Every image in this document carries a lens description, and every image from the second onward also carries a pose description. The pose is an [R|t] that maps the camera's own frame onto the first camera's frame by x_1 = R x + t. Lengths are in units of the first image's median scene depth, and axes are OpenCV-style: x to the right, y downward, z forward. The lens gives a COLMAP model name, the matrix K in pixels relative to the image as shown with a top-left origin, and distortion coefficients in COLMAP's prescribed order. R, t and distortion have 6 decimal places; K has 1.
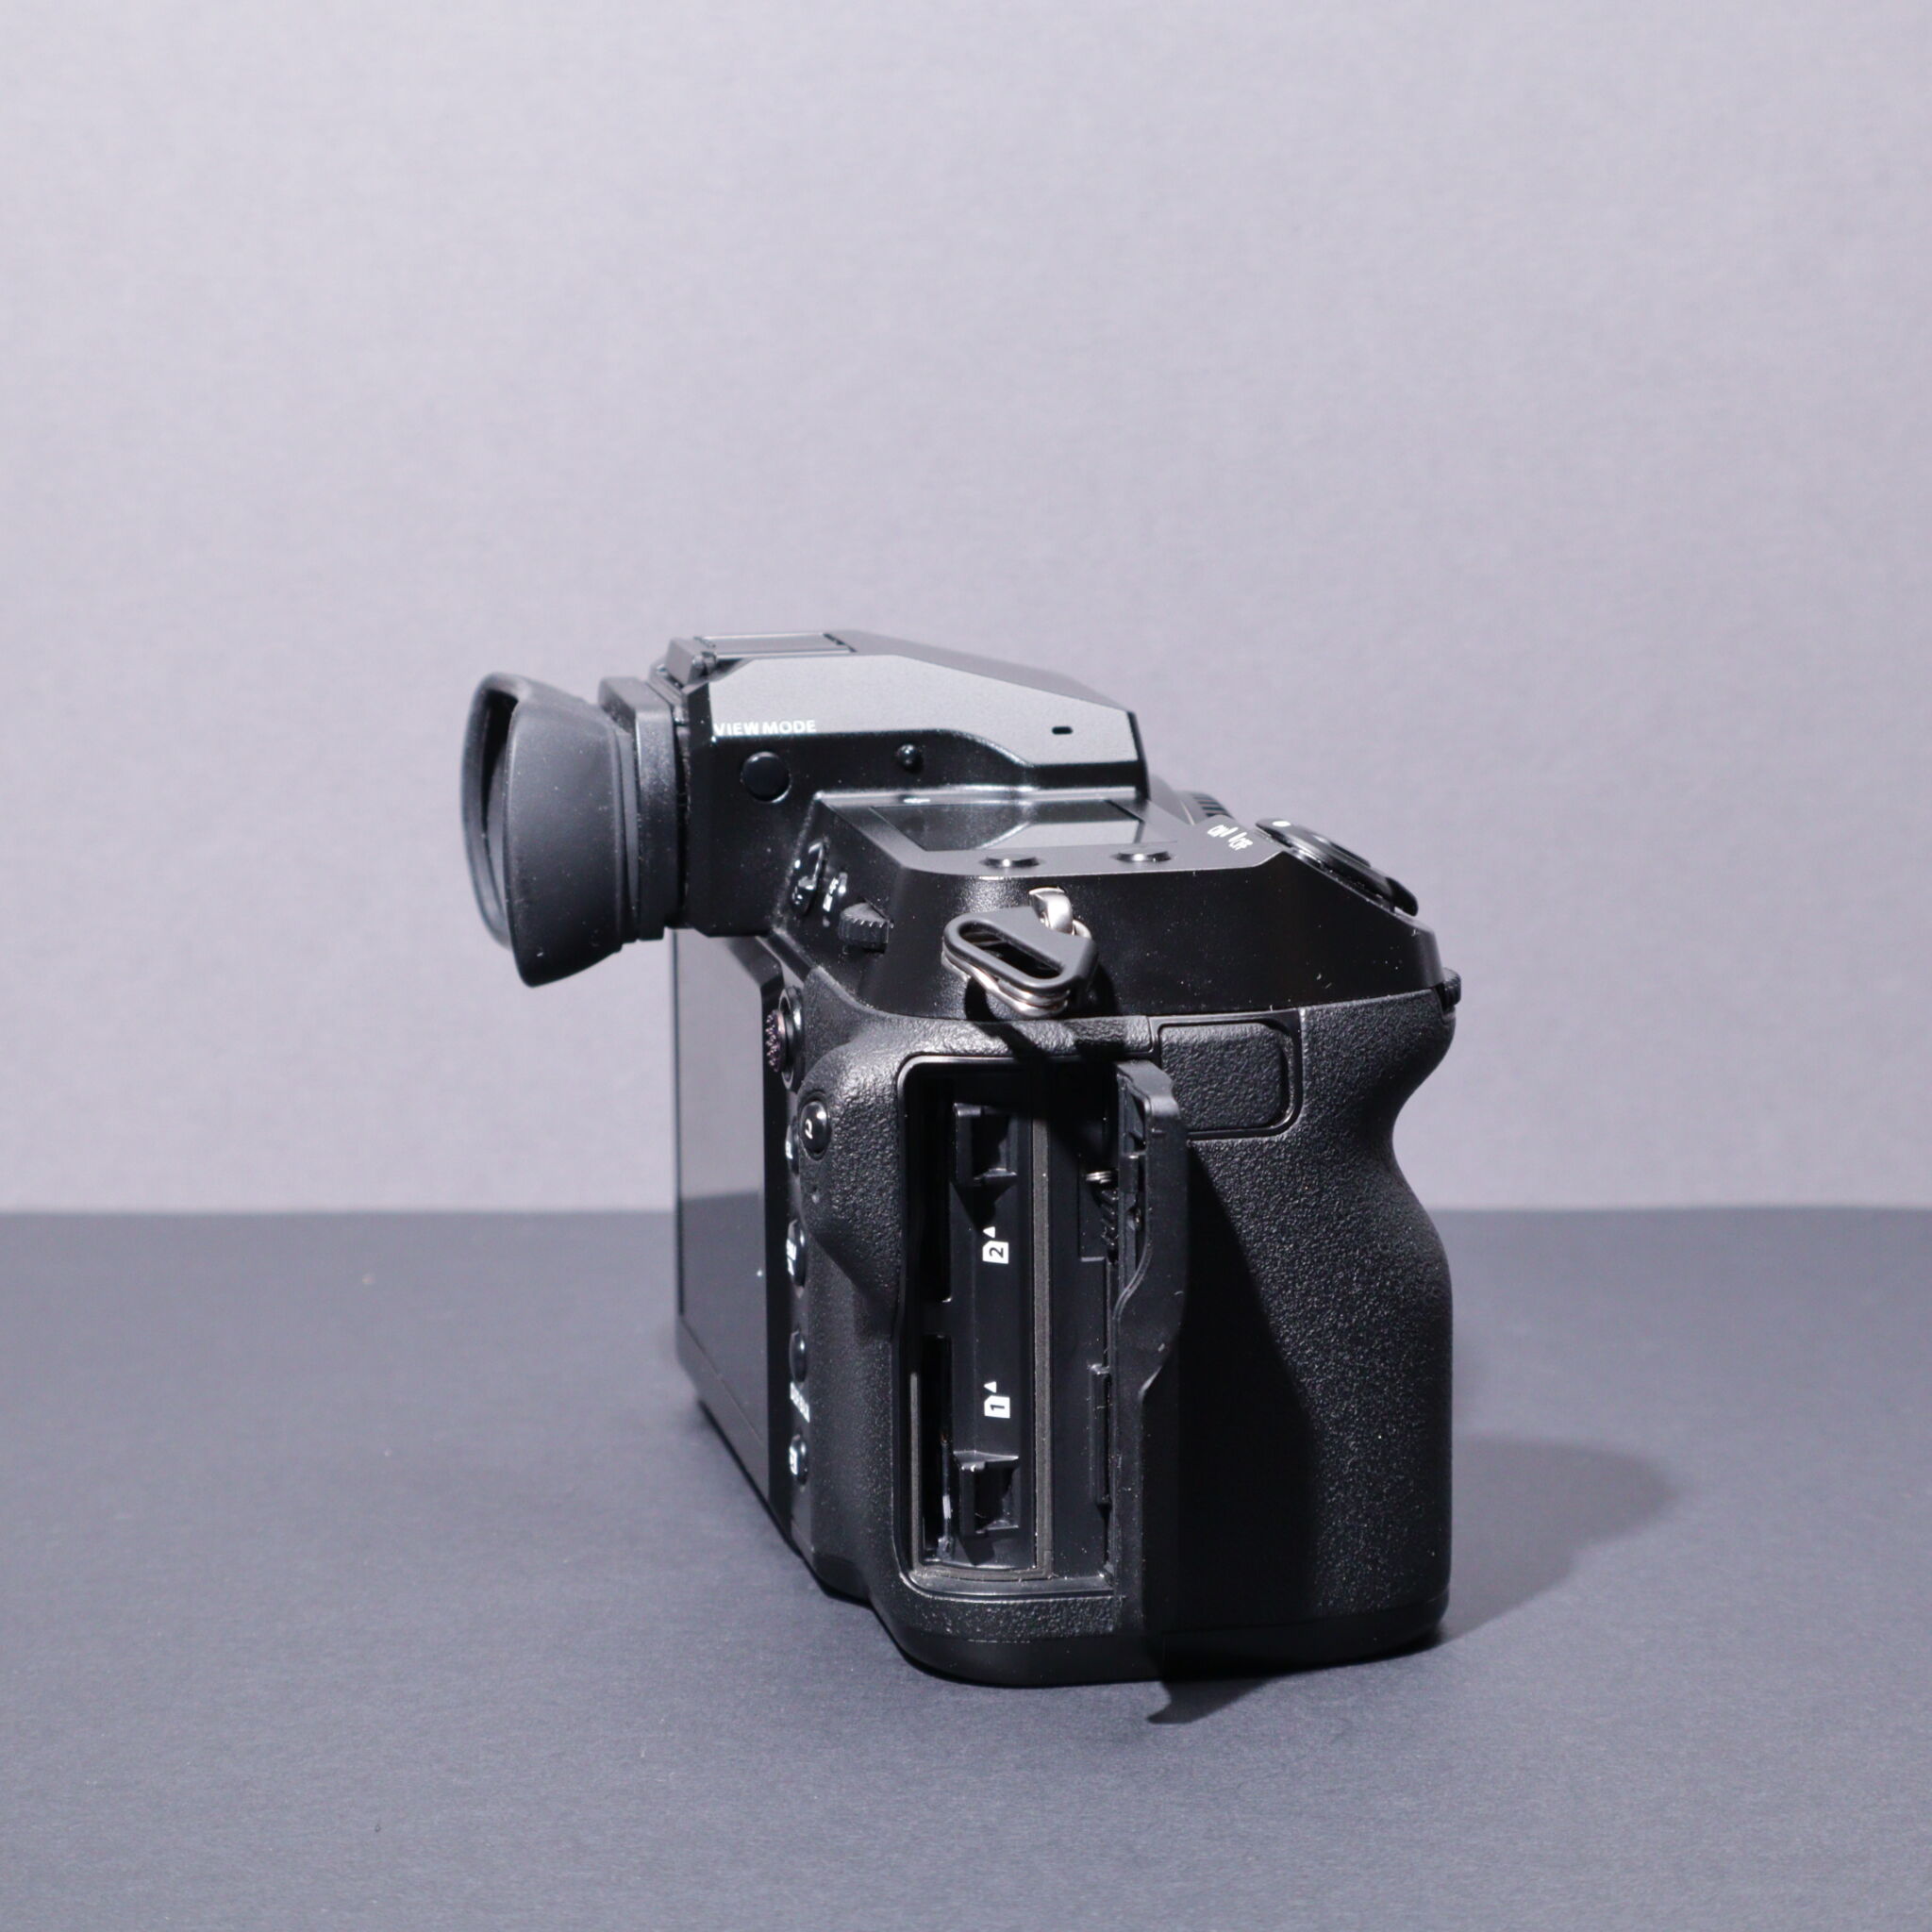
lens RADIAL K [[5788.5, 0, 966.0], [0, 5788.5, 966.0], [0, 0, 1]] dist [0.021186, 0.066710]
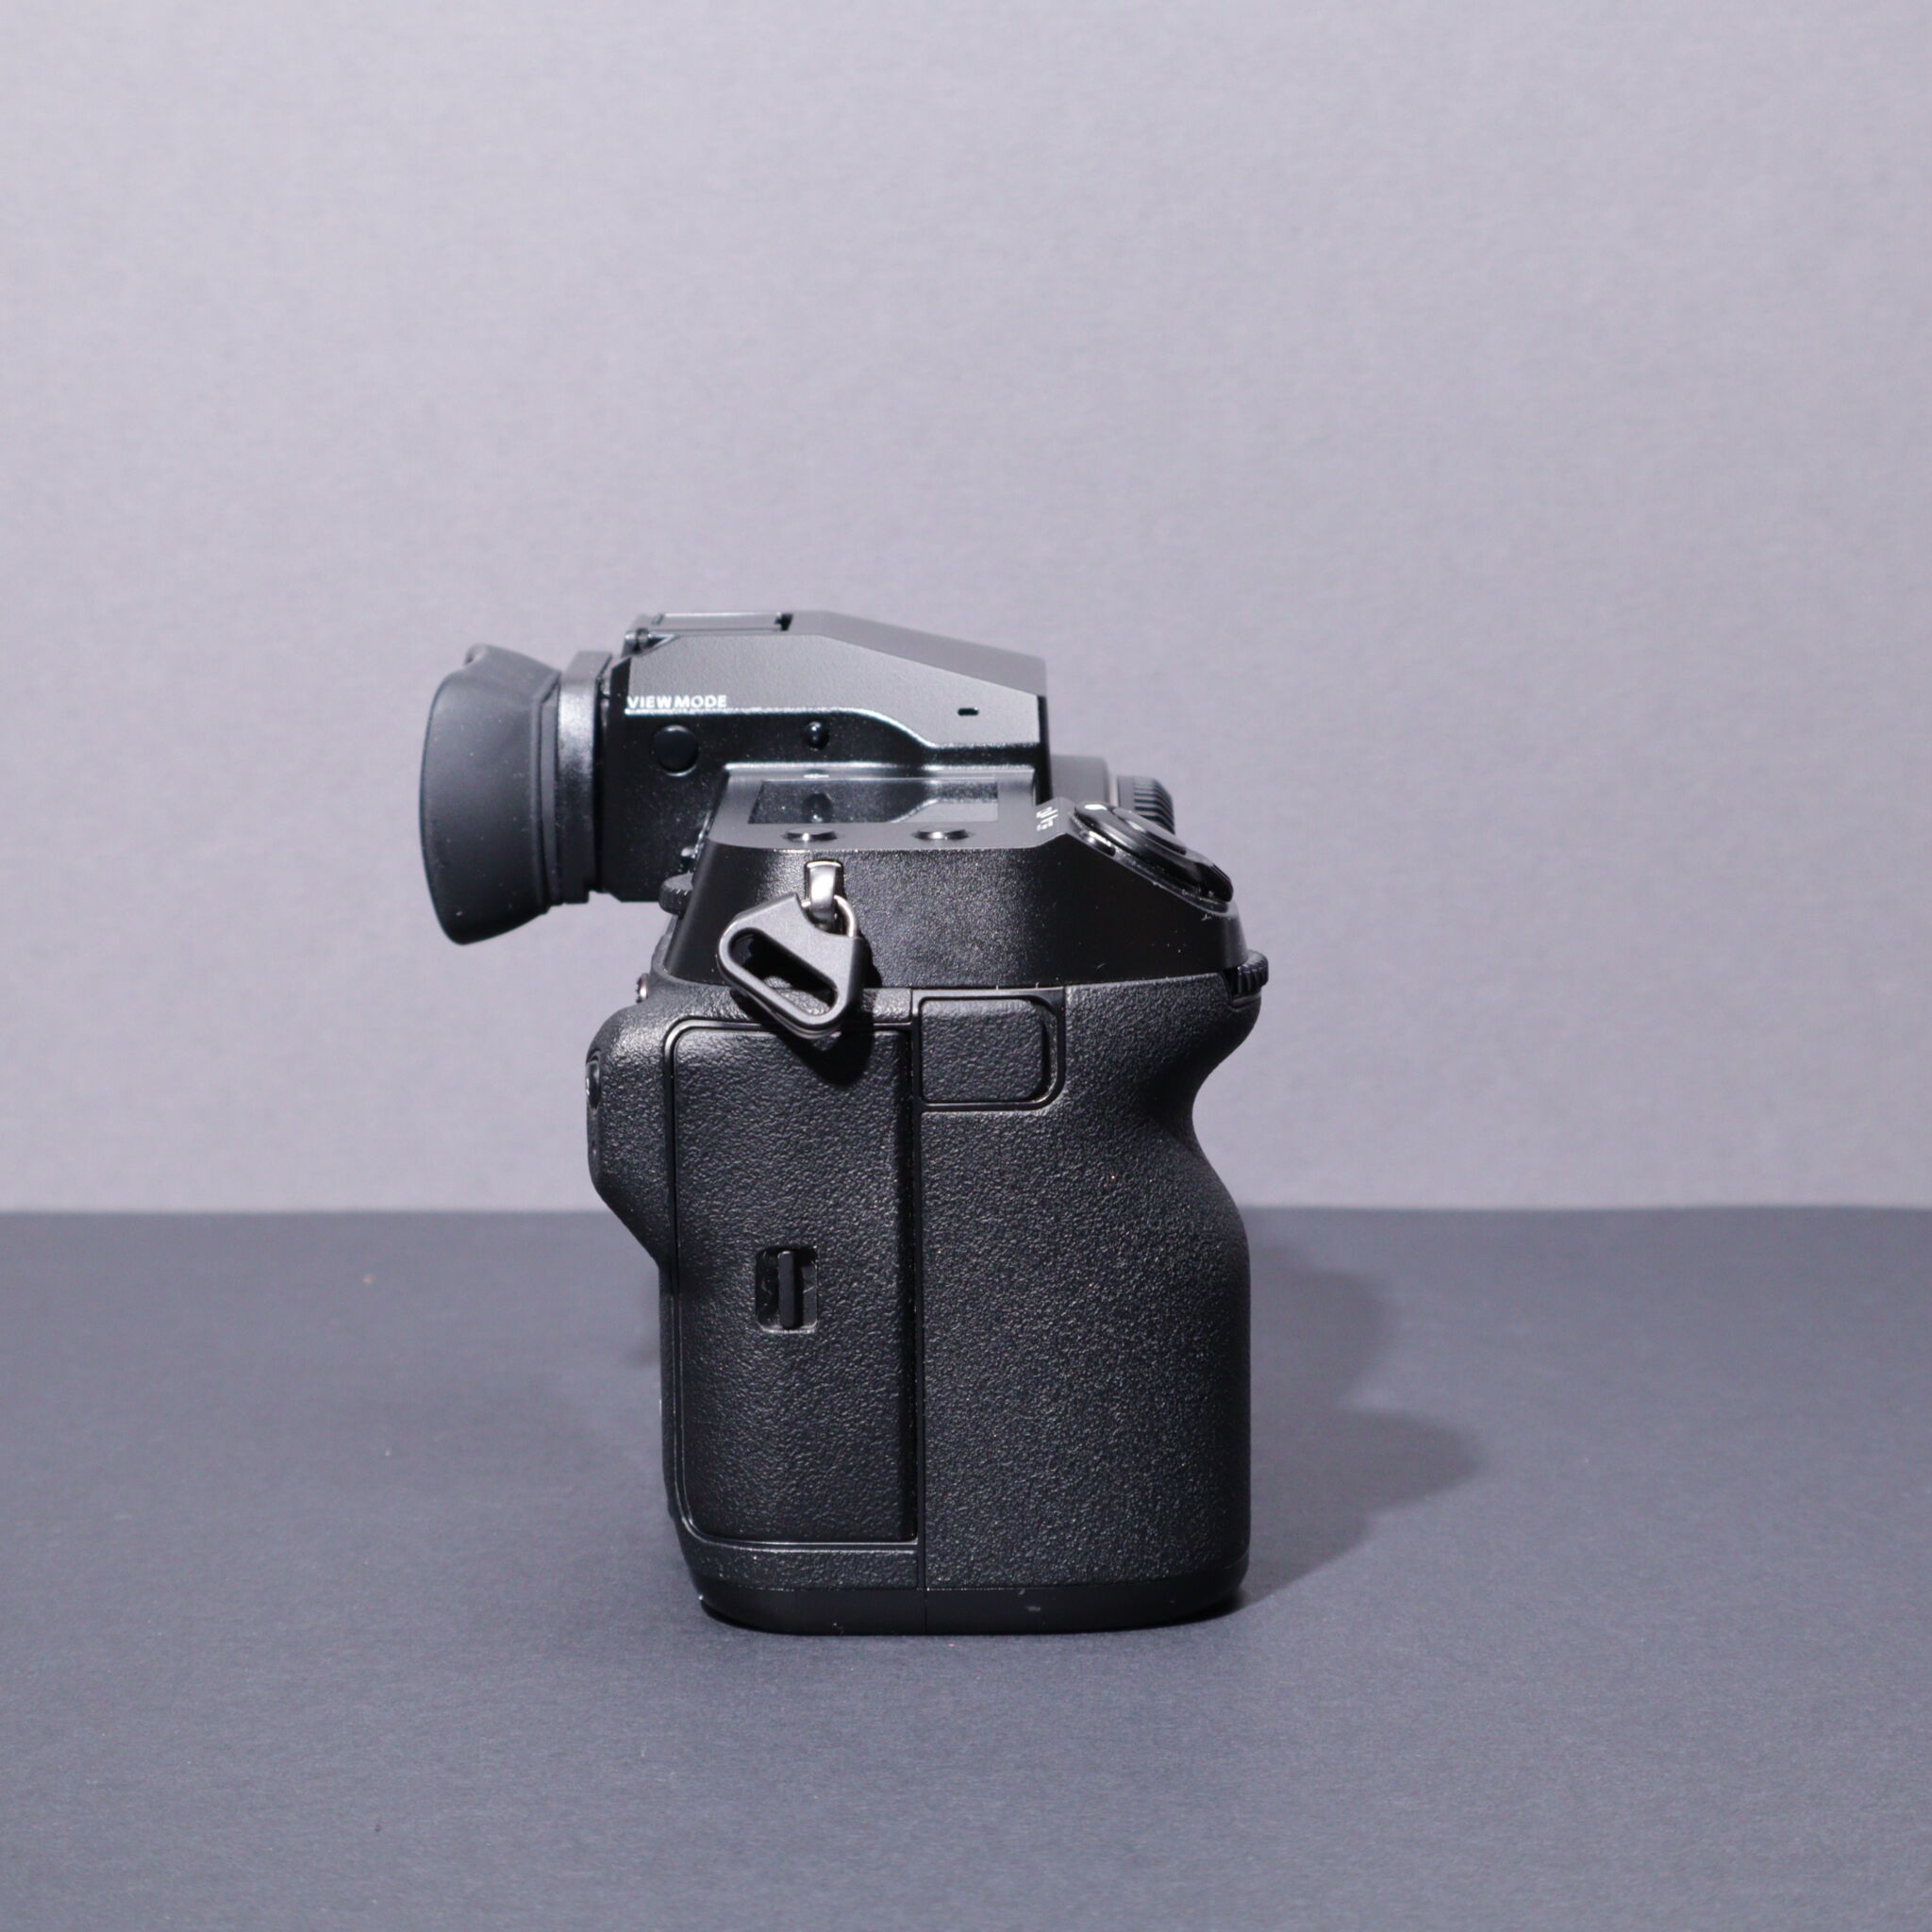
lens RADIAL K [[5788.5, 0, 966.0], [0, 5788.5, 966.0], [0, 0, 1]] dist [0.021186, 0.066710]
pose [[0.978122, 0.033114, -0.205379, 0.248792], [-0.032581, 0.999451, 0.005974, -0.001914], [0.205464, 0.000849, 0.978664, -0.005809]]
